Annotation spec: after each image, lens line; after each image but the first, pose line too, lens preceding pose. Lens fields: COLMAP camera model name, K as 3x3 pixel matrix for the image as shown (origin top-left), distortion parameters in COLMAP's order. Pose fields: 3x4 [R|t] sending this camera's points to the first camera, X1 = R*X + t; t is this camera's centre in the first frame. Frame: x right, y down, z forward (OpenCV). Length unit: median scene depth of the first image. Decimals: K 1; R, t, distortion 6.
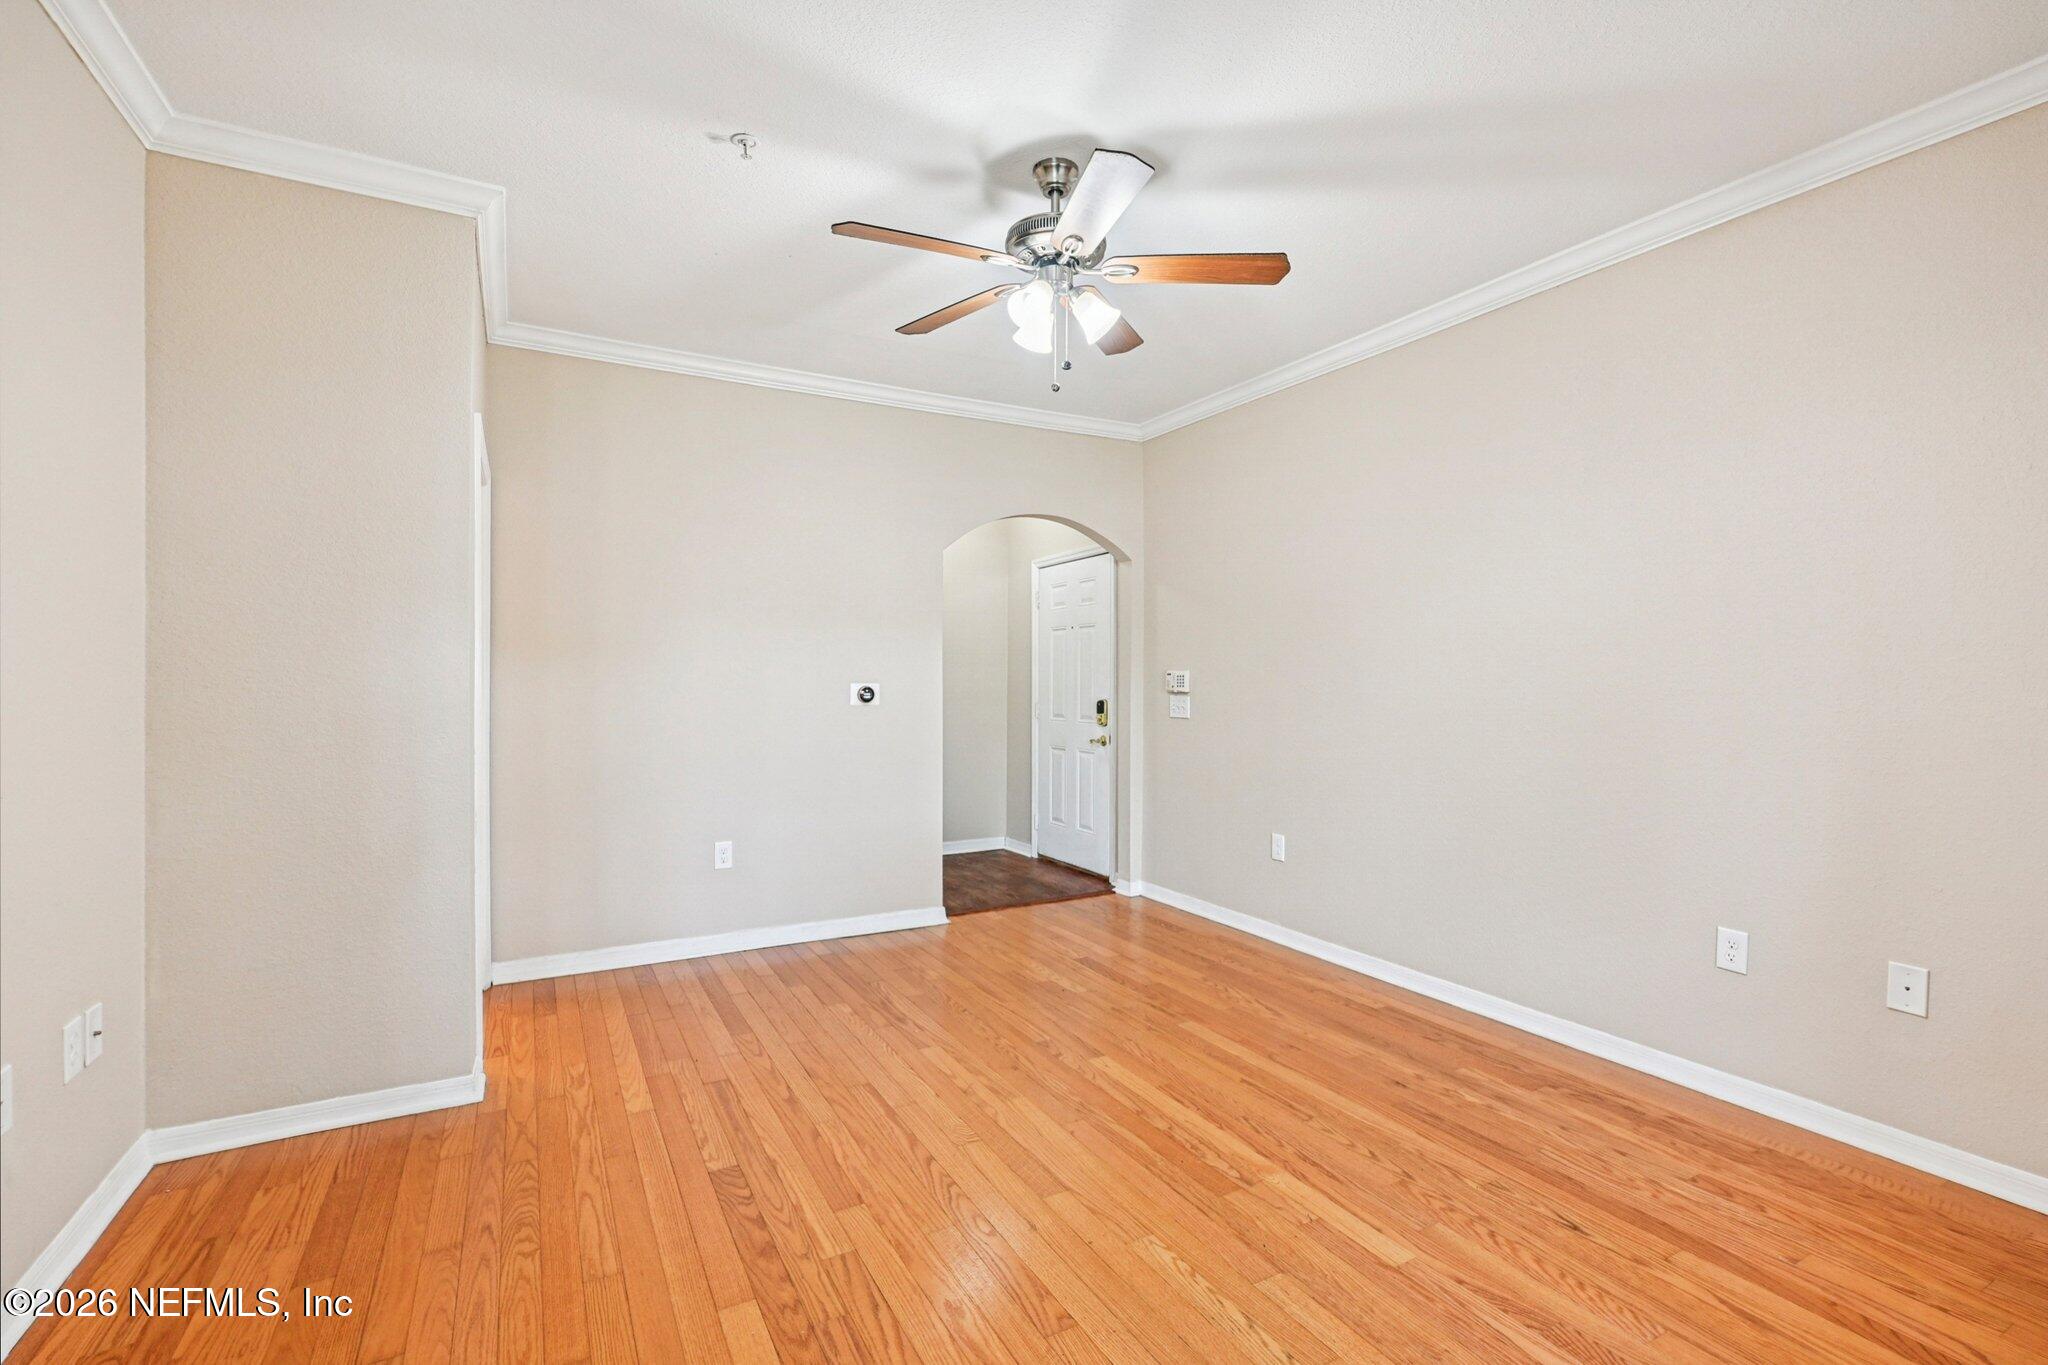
lens RADIAL K [[925.4, 0, 1024.0], [0, 925.4, 682.5], [0, 0, 1]] dist [0.000947, 0.000961]
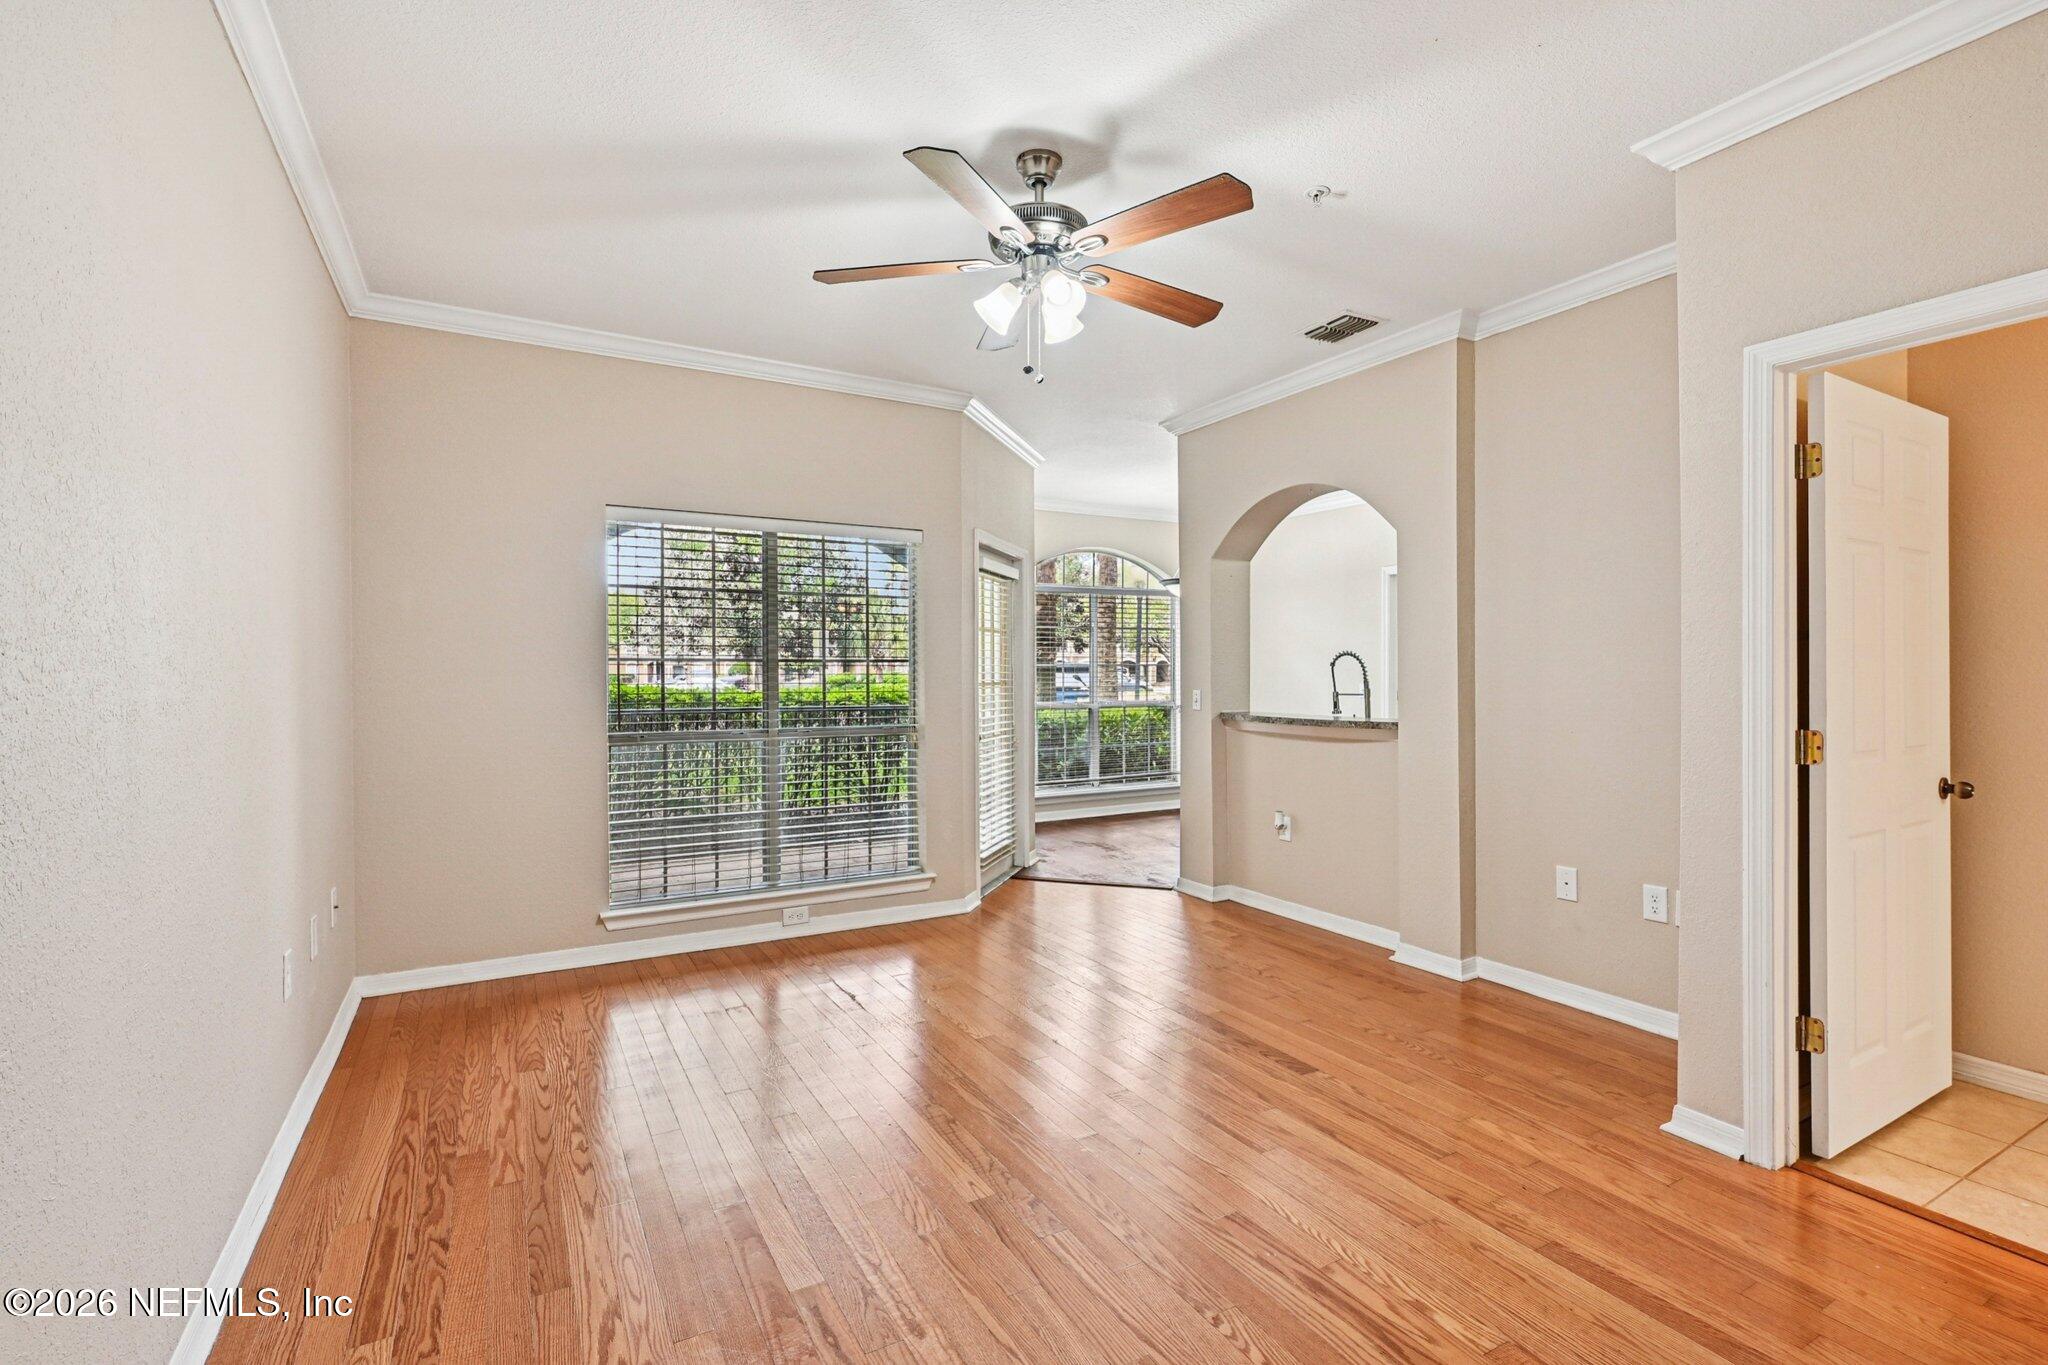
lens RADIAL K [[929.6, 0, 1029.1], [0, 929.6, 673.1], [0, 0, 1]] dist [-0.000637, -0.000015]
pose [[-0.999853, 0.000306, -0.017170, 0.051117], [0.000218, 0.999987, 0.005081, -0.007015], [0.017171, 0.005076, -0.999840, 1.639838]]
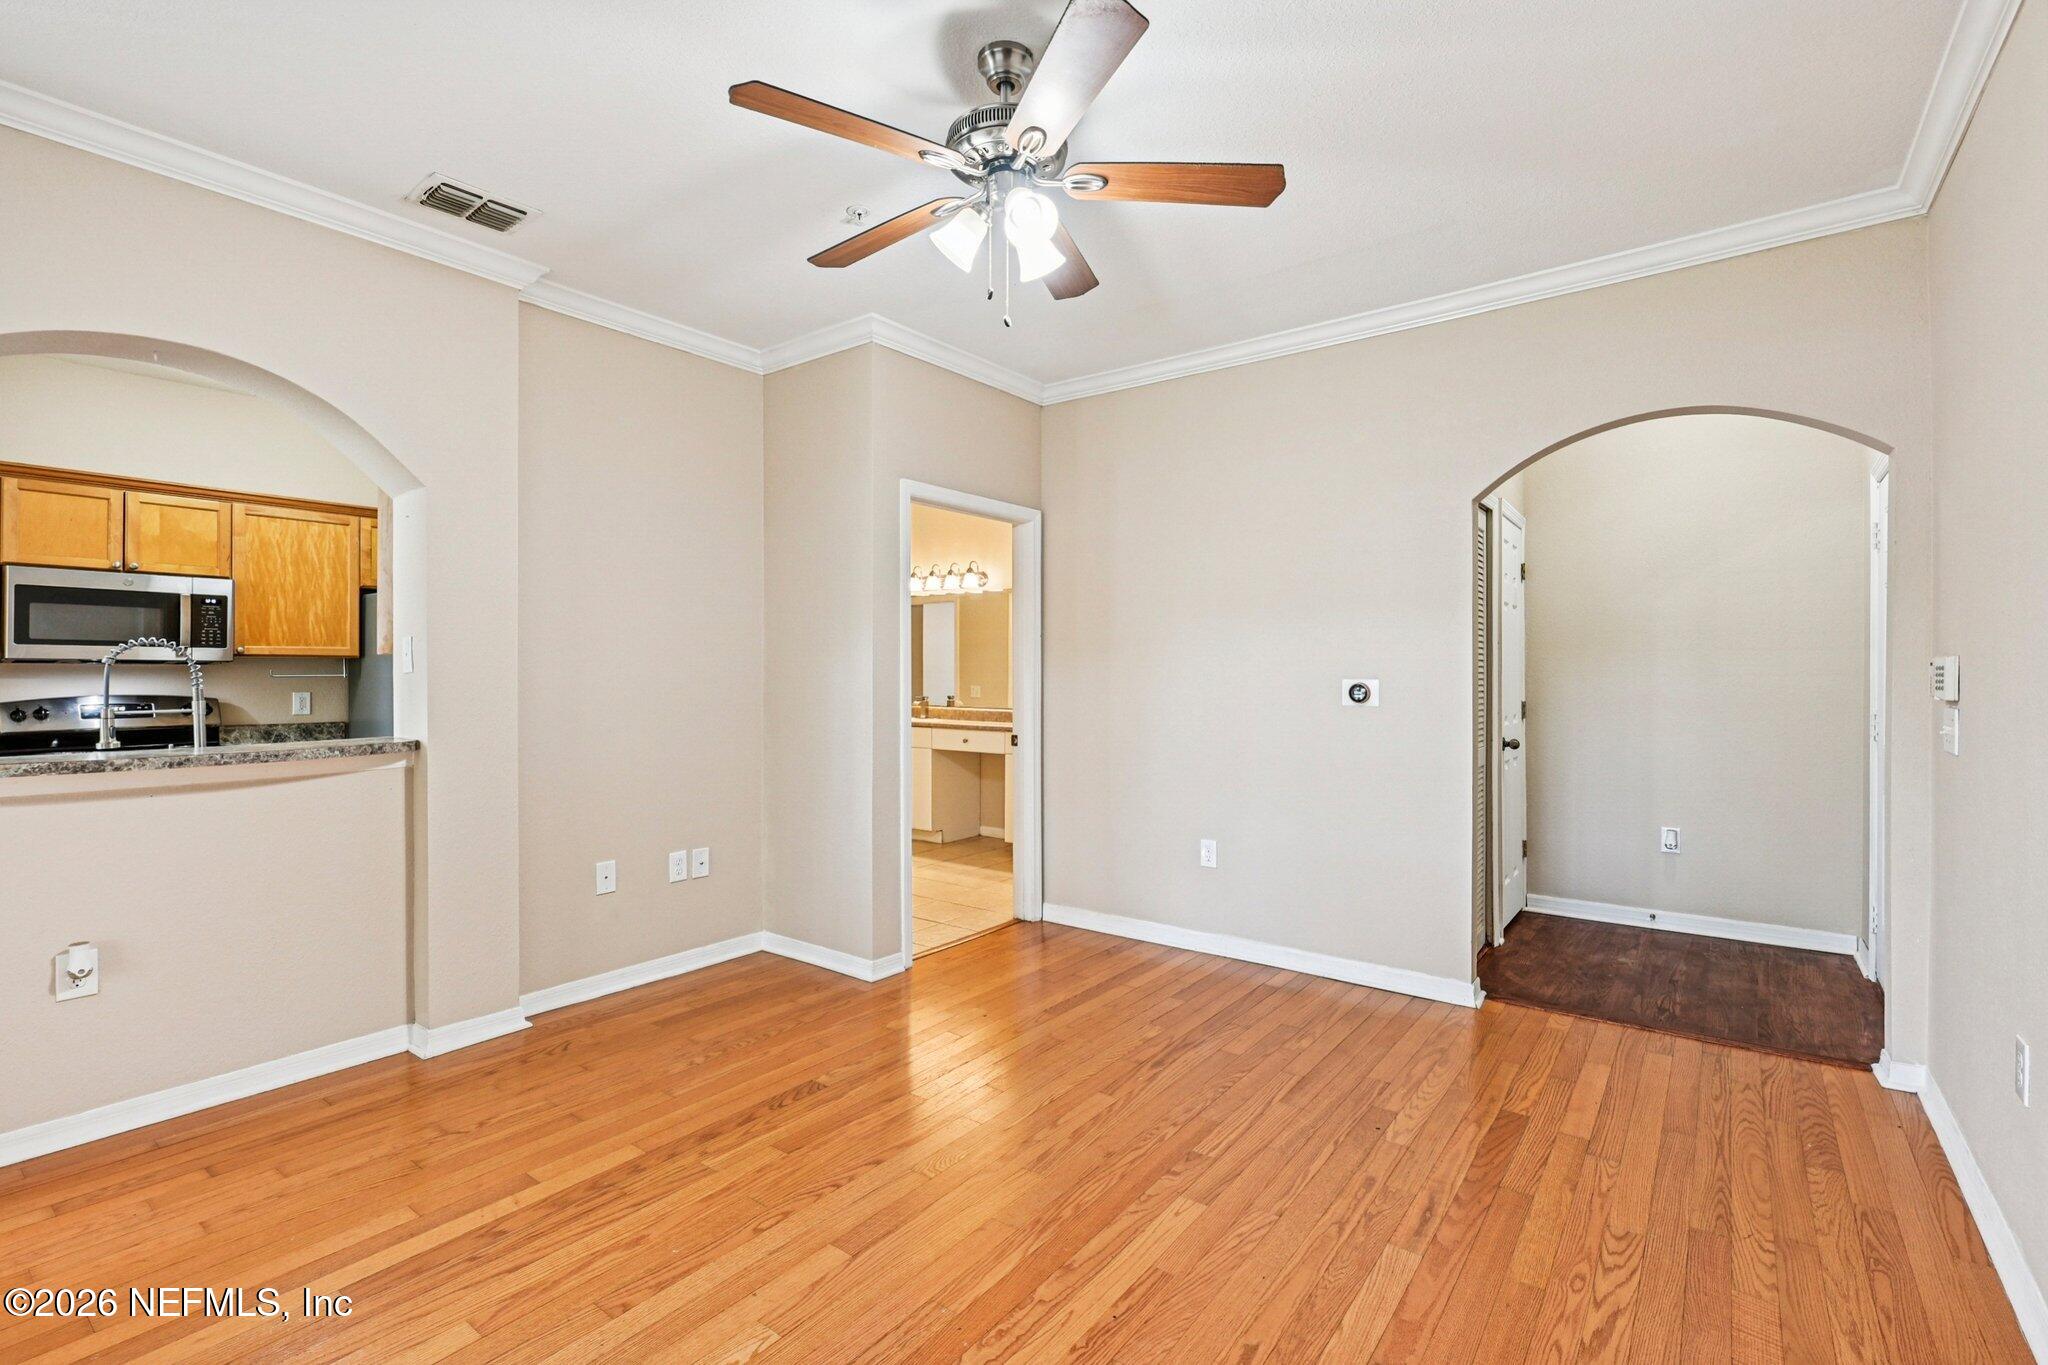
lens RADIAL K [[920.7, 0, 1031.6], [0, 920.7, 672.0], [0, 0, 1]] dist [-0.001643, -0.000111]
pose [[0.407851, -0.002481, -0.913045, 0.647792], [-0.002442, 0.999990, -0.003808, -0.002578], [0.913045, 0.003783, 0.407841, 0.563385]]
